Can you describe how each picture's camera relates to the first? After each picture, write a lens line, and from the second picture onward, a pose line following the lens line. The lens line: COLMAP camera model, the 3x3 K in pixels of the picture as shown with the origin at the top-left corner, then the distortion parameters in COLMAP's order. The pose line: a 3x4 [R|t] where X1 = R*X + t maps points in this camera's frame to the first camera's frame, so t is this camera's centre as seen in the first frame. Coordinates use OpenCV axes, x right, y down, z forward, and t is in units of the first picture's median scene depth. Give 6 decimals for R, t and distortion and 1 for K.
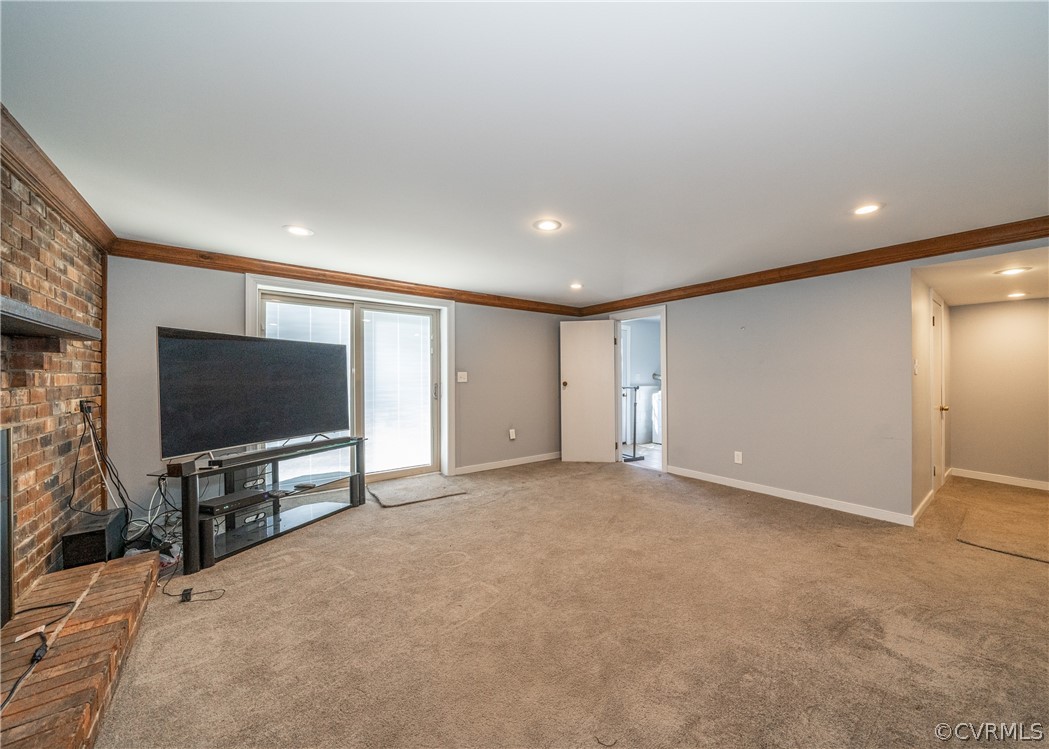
lens RADIAL K [[380.4, 0, 551.0], [0, 380.4, 377.7], [0, 0, 1]] dist [-0.002321, 0.000390]
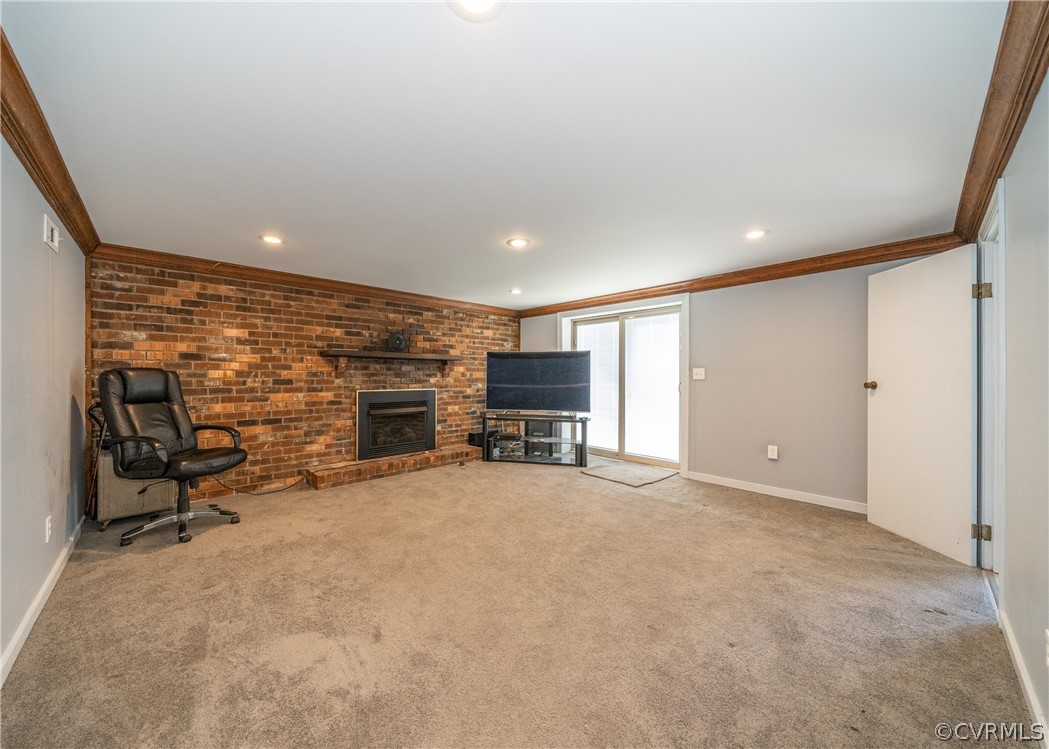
lens RADIAL K [[380.4, 0, 518.0], [0, 380.4, 375.3], [0, 0, 1]] dist [-0.002321, 0.000390]
pose [[0.079734, 0.002147, -0.996814, 0.697948], [-0.002805, 0.999994, 0.001929, 0.001396], [0.996812, 0.002642, 0.079739, 0.544346]]
